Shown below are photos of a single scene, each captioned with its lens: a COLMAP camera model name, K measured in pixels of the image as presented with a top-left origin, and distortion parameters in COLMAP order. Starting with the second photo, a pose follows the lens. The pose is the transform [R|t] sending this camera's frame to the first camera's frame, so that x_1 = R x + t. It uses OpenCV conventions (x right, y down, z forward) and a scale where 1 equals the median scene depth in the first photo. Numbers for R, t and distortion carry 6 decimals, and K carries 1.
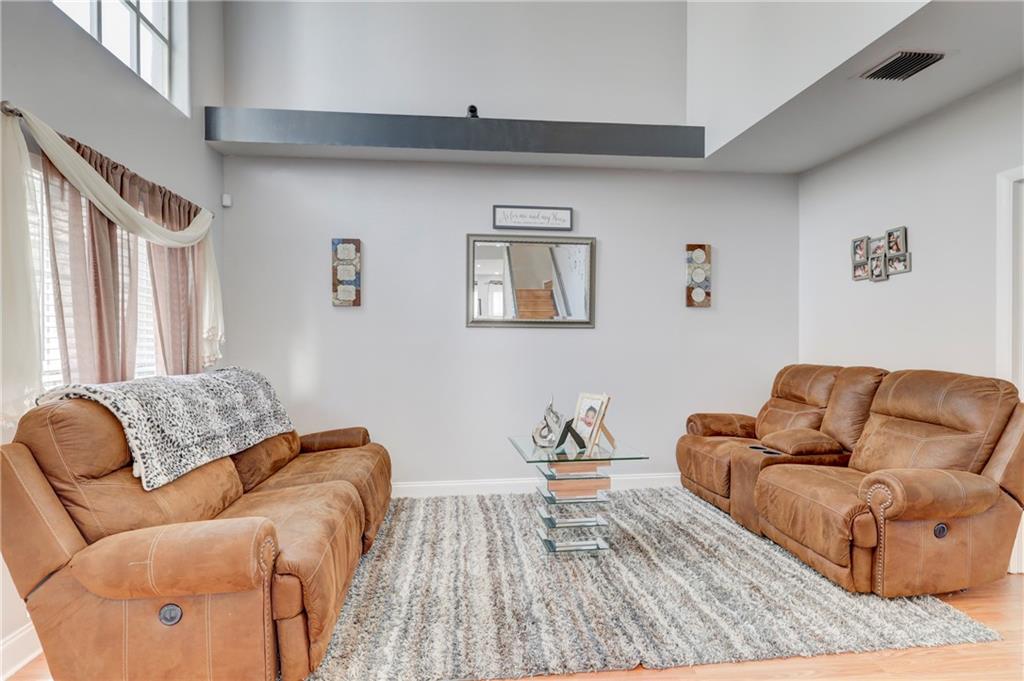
lens RADIAL K [[514.6, 0, 512.0], [0, 514.6, 342.5], [0, 0, 1]] dist [0.004511, 0.000476]
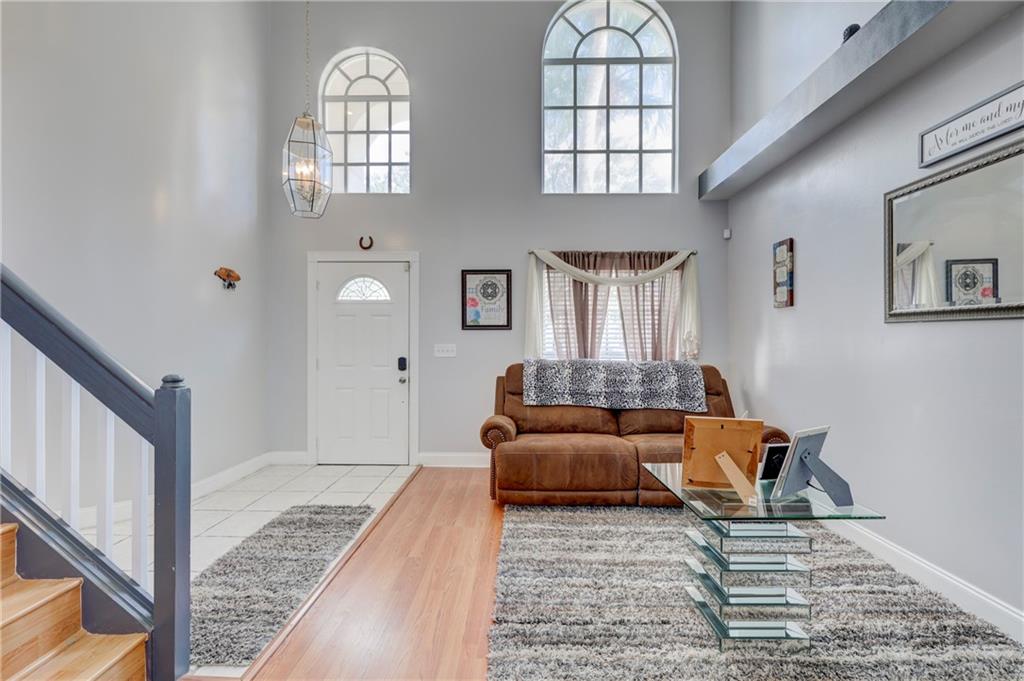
lens RADIAL K [[428.0, 0, 495.7], [0, 428.0, 338.4], [0, 0, 1]] dist [-0.000519, 0.000033]
pose [[-0.155750, -0.003330, -0.987791, 0.711831], [-0.006728, 0.999975, -0.002310, -0.004098], [0.987774, 0.006286, -0.155769, 0.682201]]
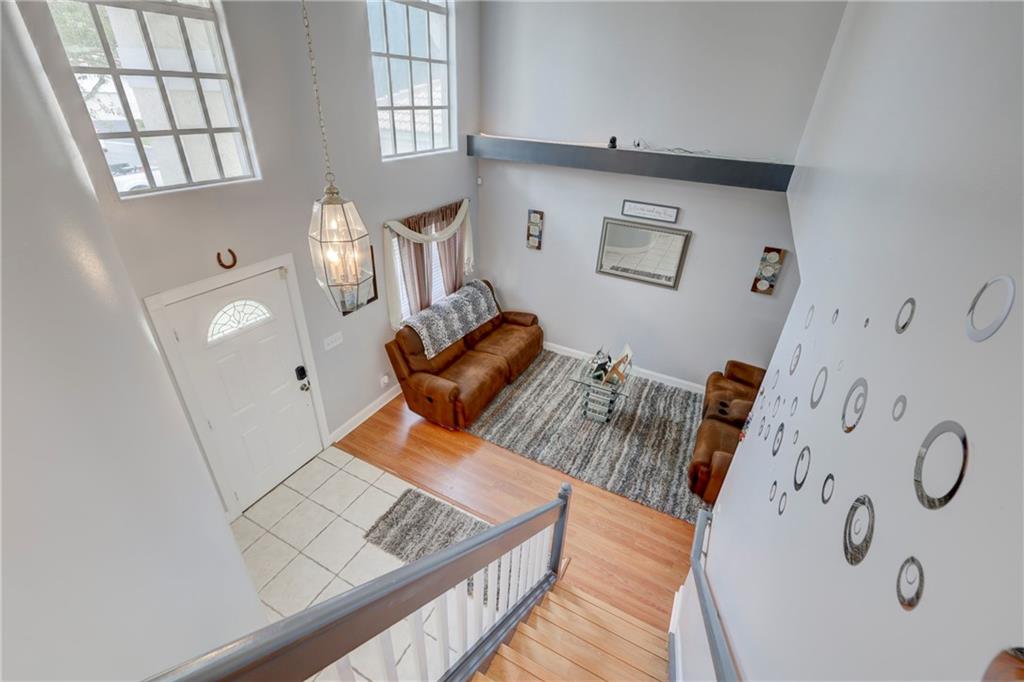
lens RADIAL K [[449.5, 0, 510.6], [0, 449.5, 342.4], [0, 0, 1]] dist [-0.008905, -0.000032]
pose [[0.824238, 0.307388, -0.475547, 0.539507], [-0.040649, 0.869781, 0.491761, -0.655464], [0.564783, -0.385998, 0.729401, -0.363084]]
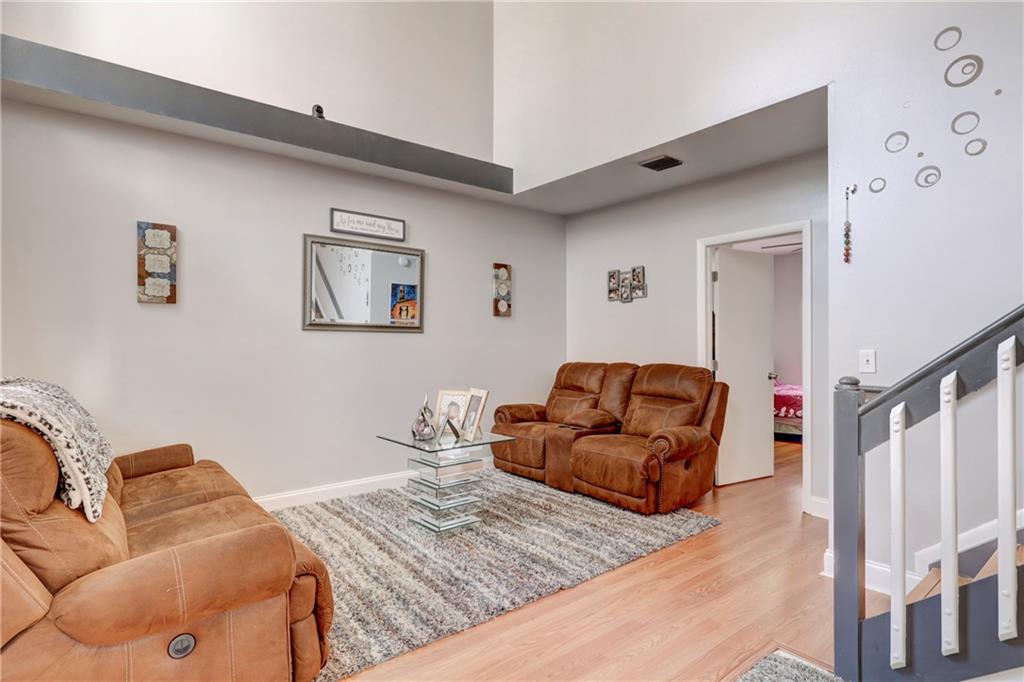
lens RADIAL K [[520.4, 0, 512.0], [0, 520.4, 341.0], [0, 0, 1]] dist [0.004156, 0.000475]
pose [[0.845201, 0.004545, 0.534430, -0.340810], [0.002242, 0.999925, -0.012048, 0.004097], [-0.534445, 0.011381, 0.845127, -0.042421]]
